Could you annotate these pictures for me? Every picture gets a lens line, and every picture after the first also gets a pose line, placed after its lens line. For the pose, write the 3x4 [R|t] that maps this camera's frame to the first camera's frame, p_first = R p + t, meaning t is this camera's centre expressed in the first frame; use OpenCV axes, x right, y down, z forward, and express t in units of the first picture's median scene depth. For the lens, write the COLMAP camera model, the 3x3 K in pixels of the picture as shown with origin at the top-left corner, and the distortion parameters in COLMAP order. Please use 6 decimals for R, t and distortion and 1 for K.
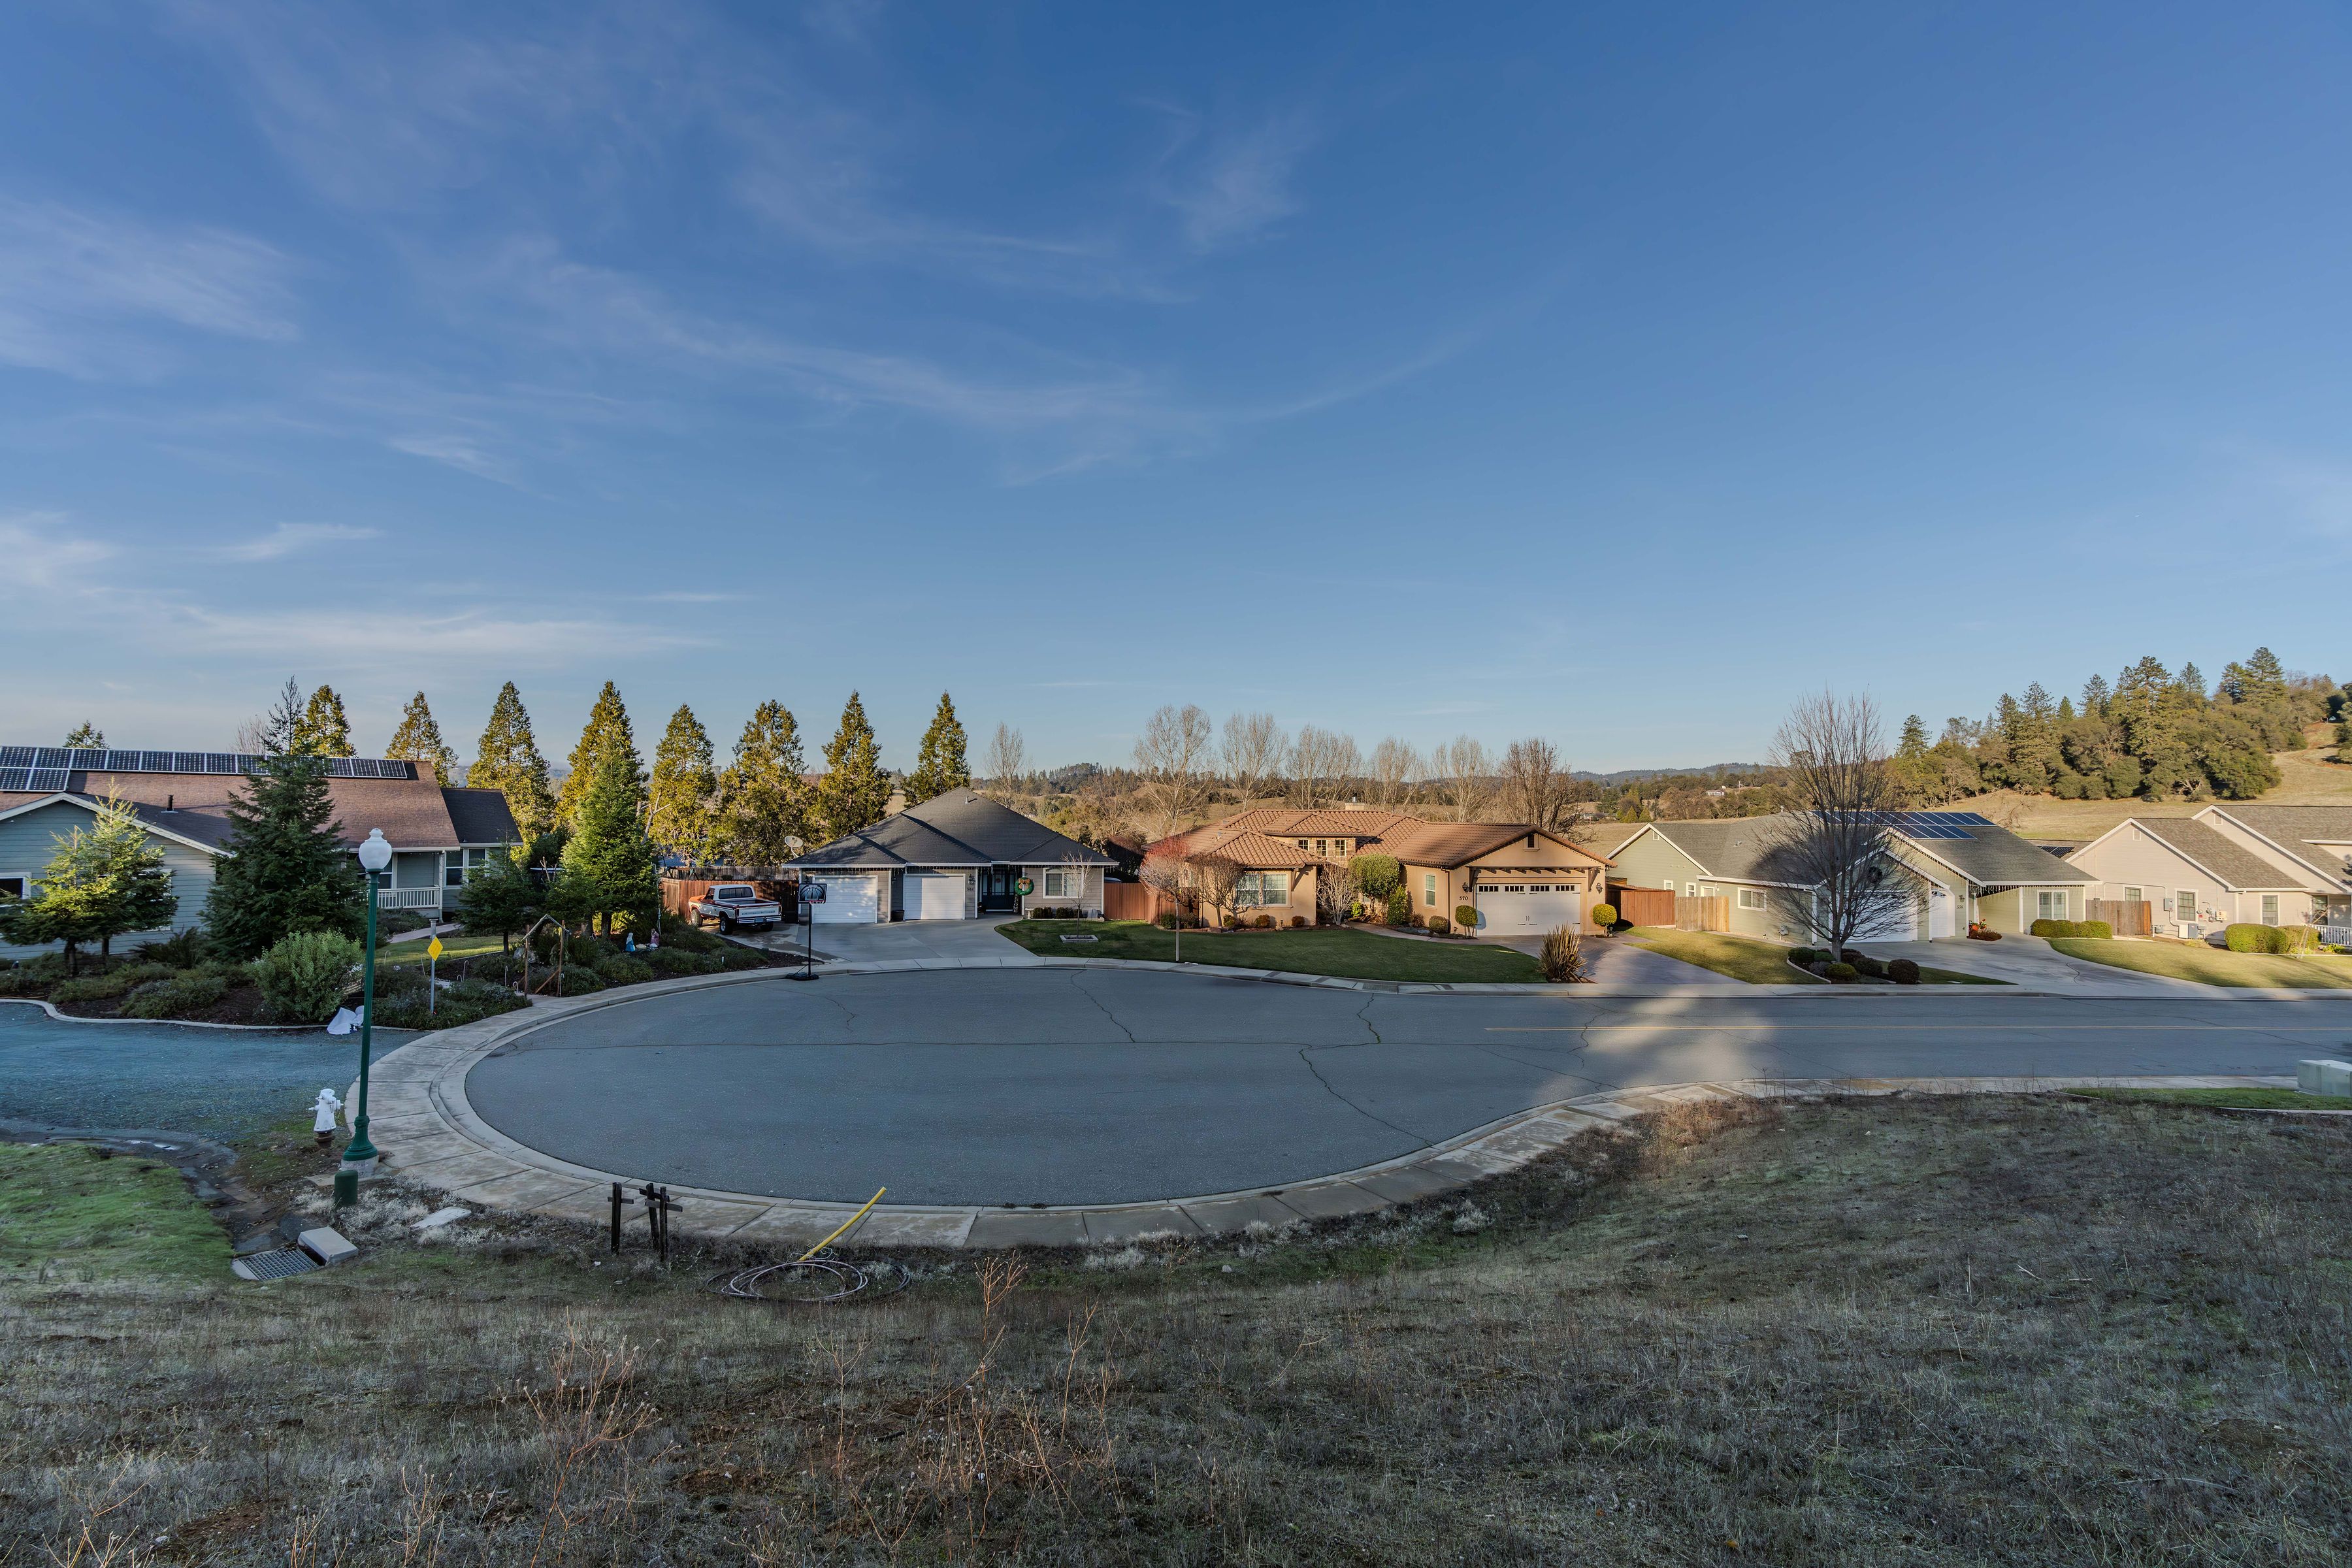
lens RADIAL K [[1071.2, 0, 1171.3], [0, 1071.2, 777.6], [0, 0, 1]] dist [-0.007631, 0.002494]
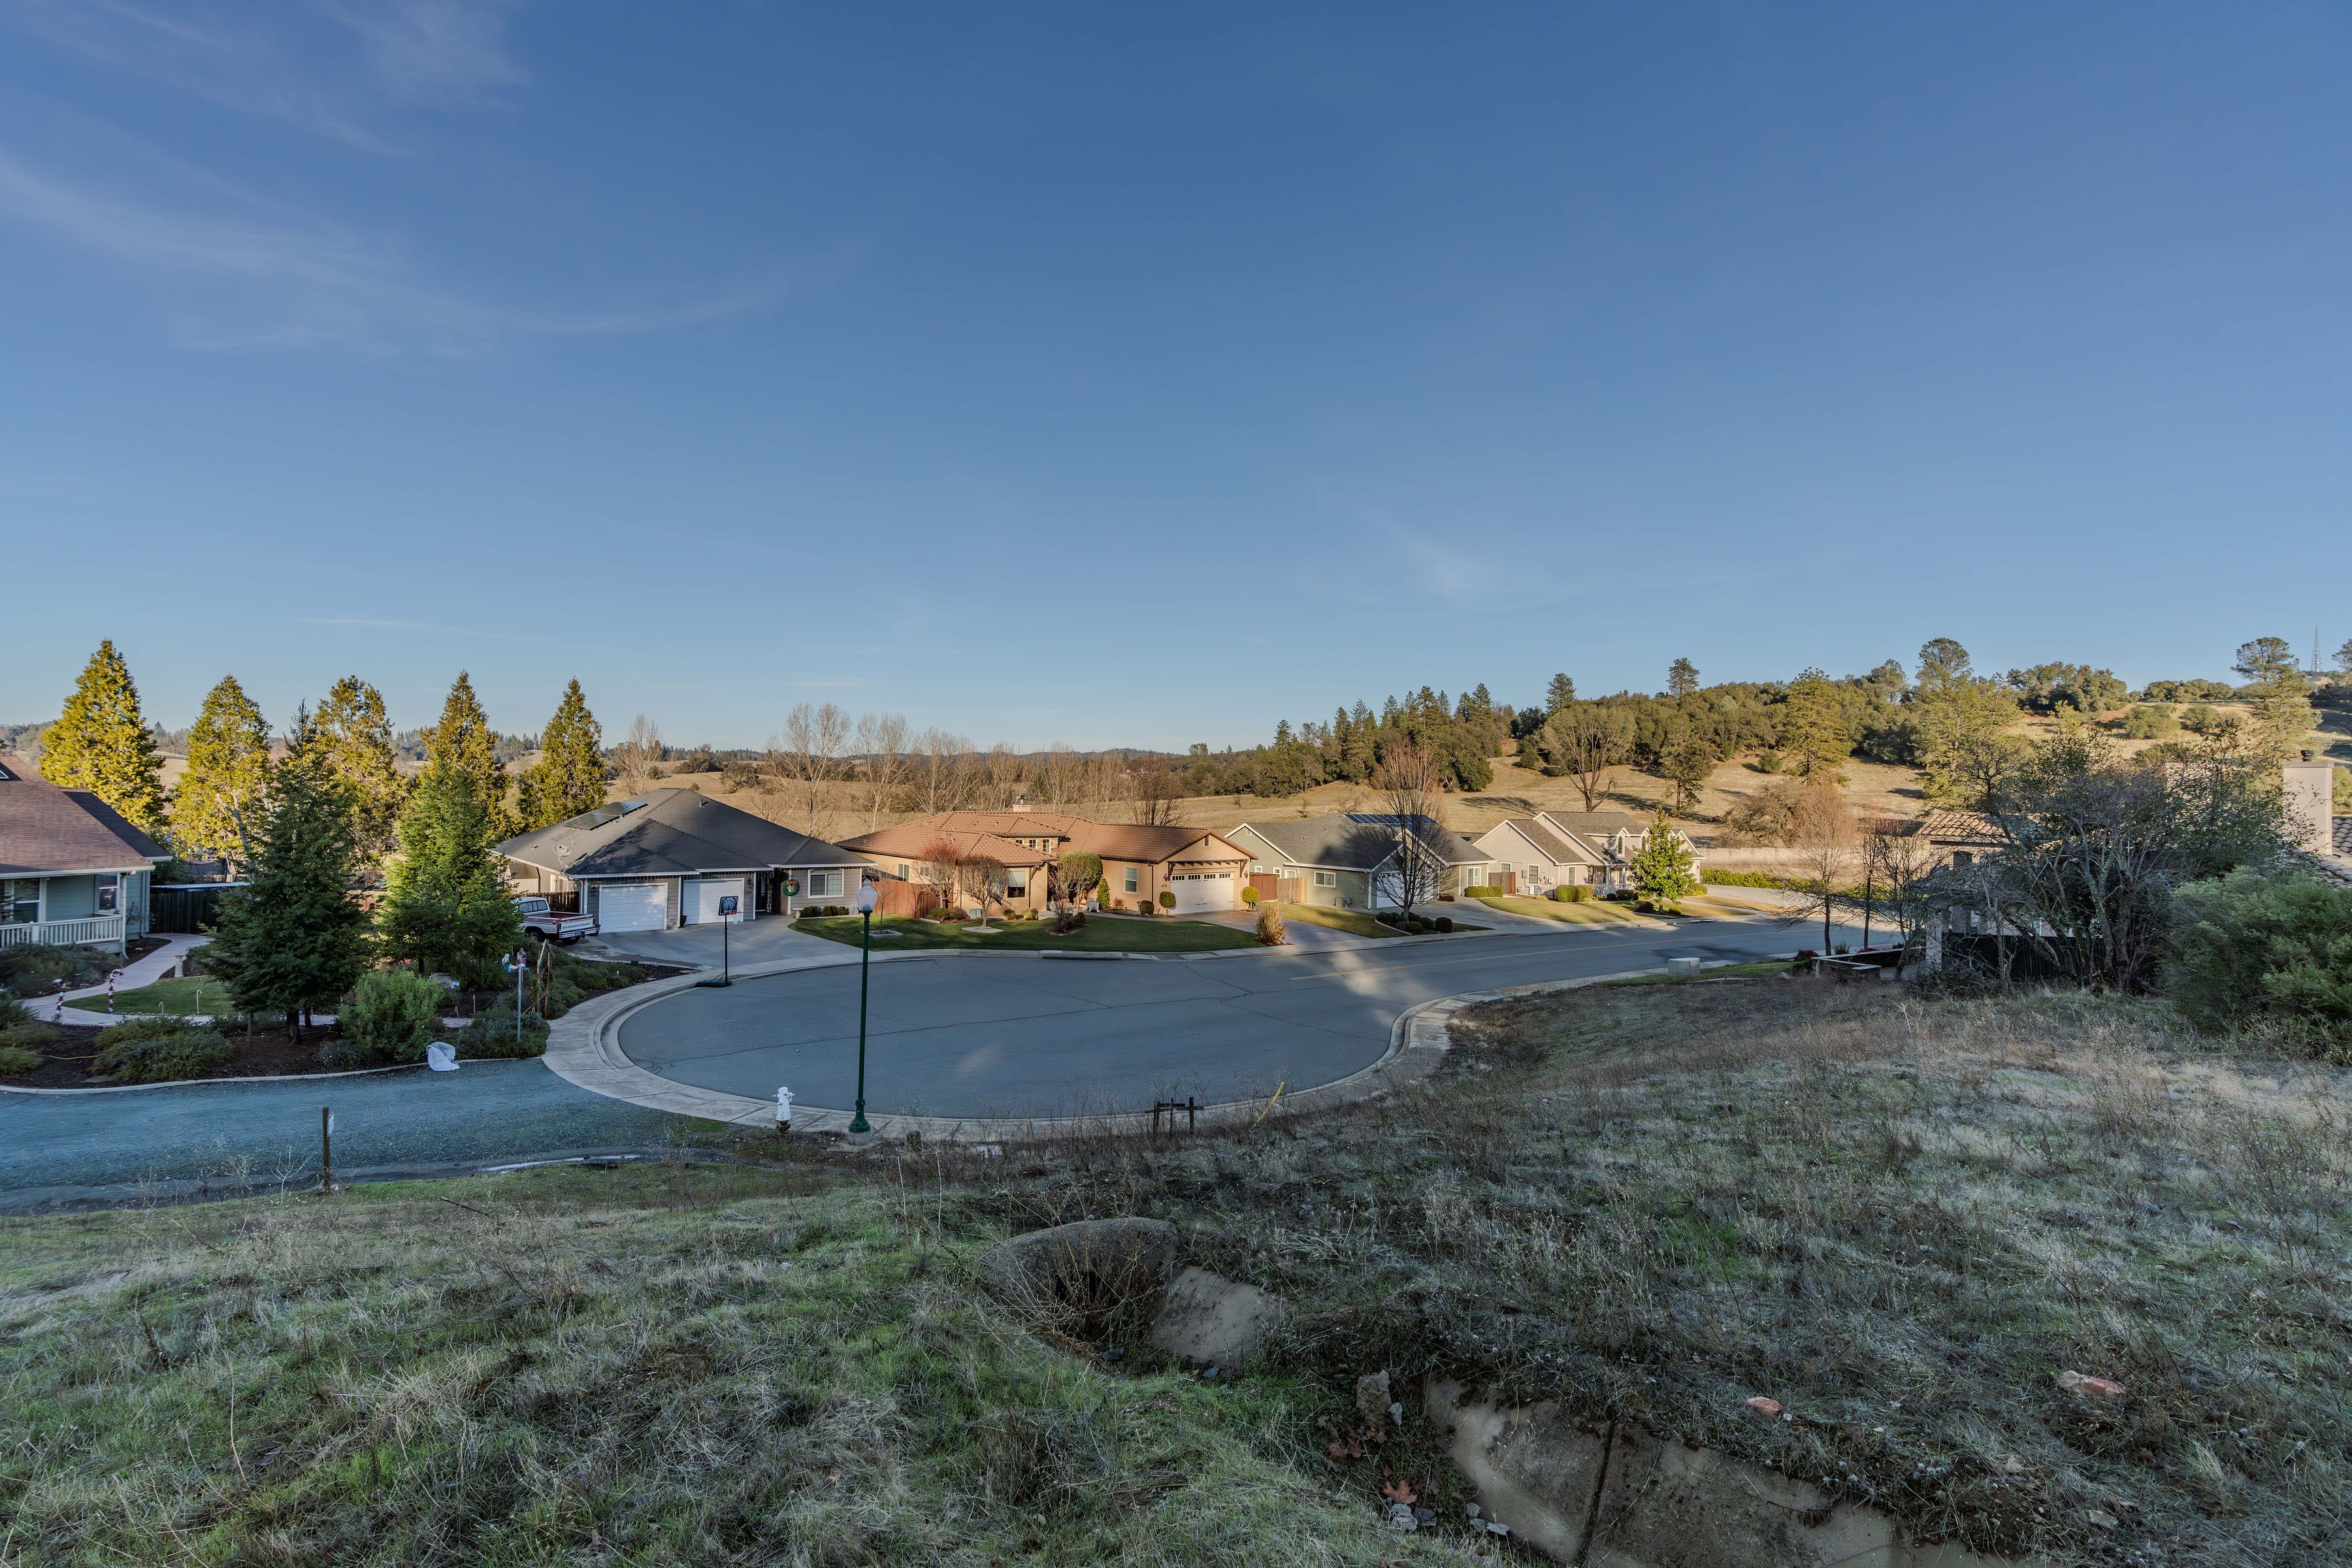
lens RADIAL K [[1071.2, 0, 1178.4], [0, 1071.2, 771.3], [0, 0, 1]] dist [-0.007631, 0.002494]
pose [[0.858191, 0.021014, 0.512901, -0.373301], [-0.029364, 0.999535, 0.008181, -0.036436], [-0.512491, -0.022081, 0.858409, -0.113598]]
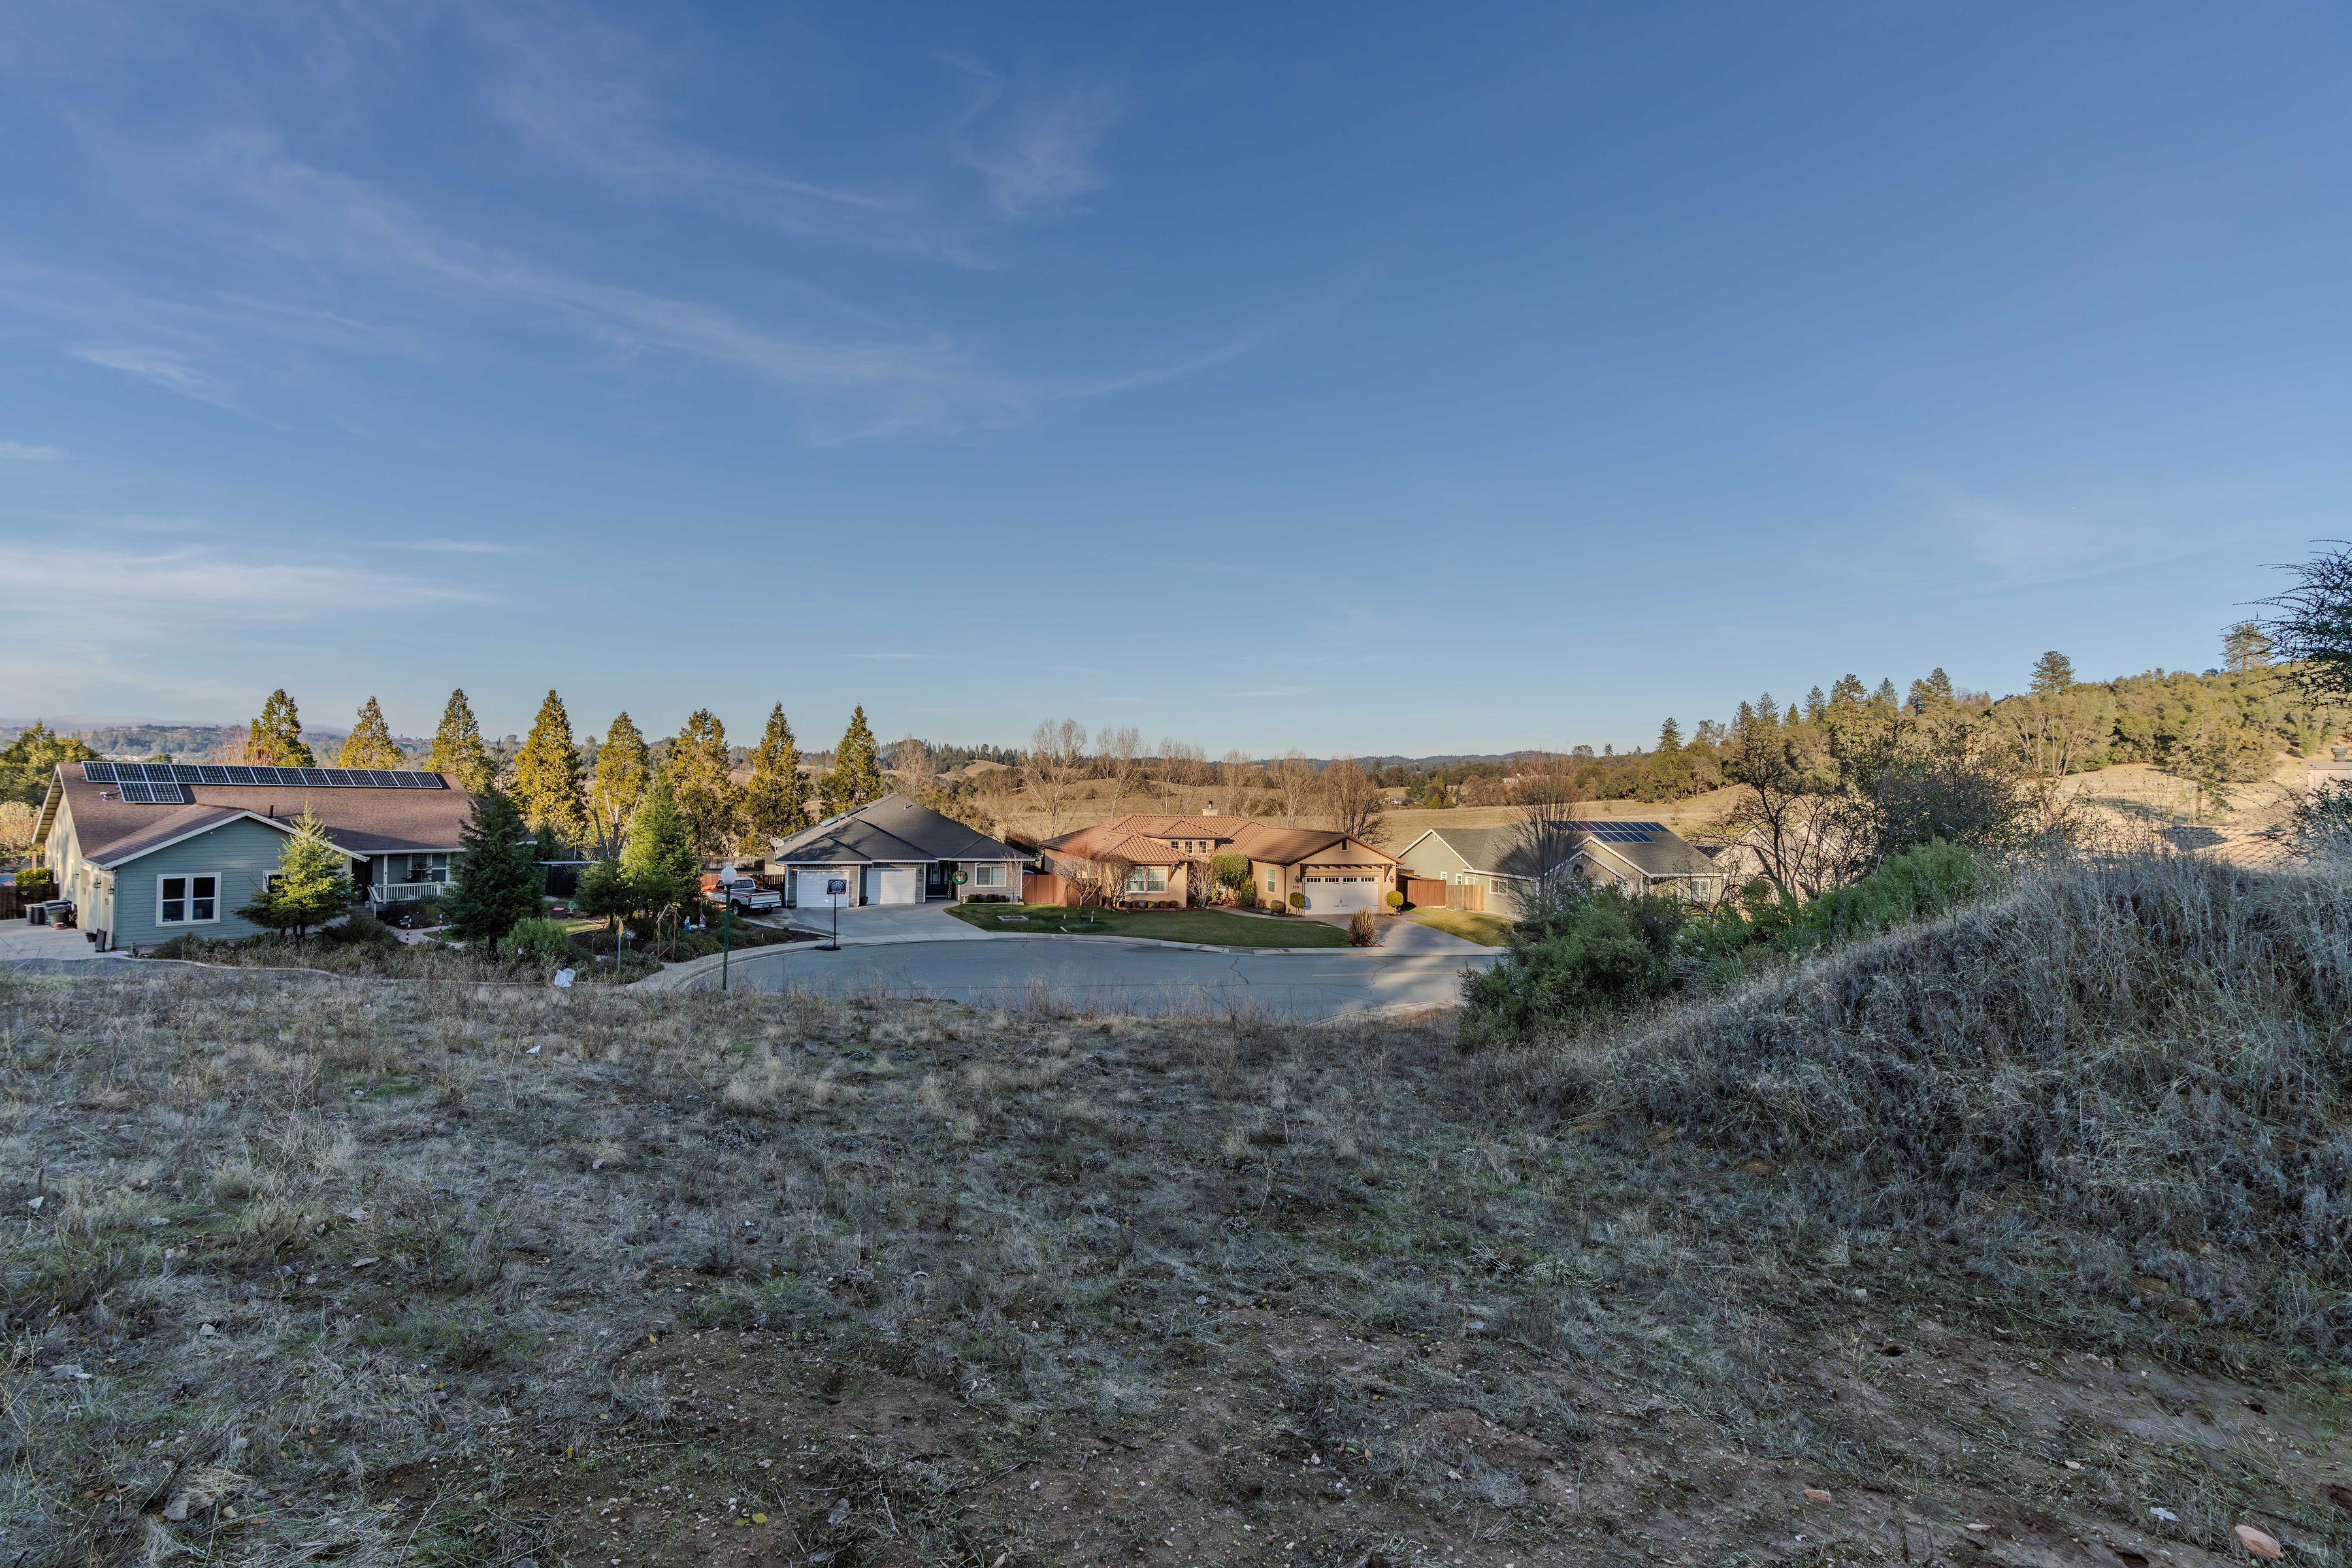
lens RADIAL K [[1071.2, 0, 1166.5], [0, 1071.2, 749.0], [0, 0, 1]] dist [-0.007631, 0.002494]
pose [[0.986348, 0.019691, 0.163493, -0.112580], [-0.018673, 0.999796, -0.007762, -0.048293], [-0.163612, 0.004603, 0.986514, -0.309022]]
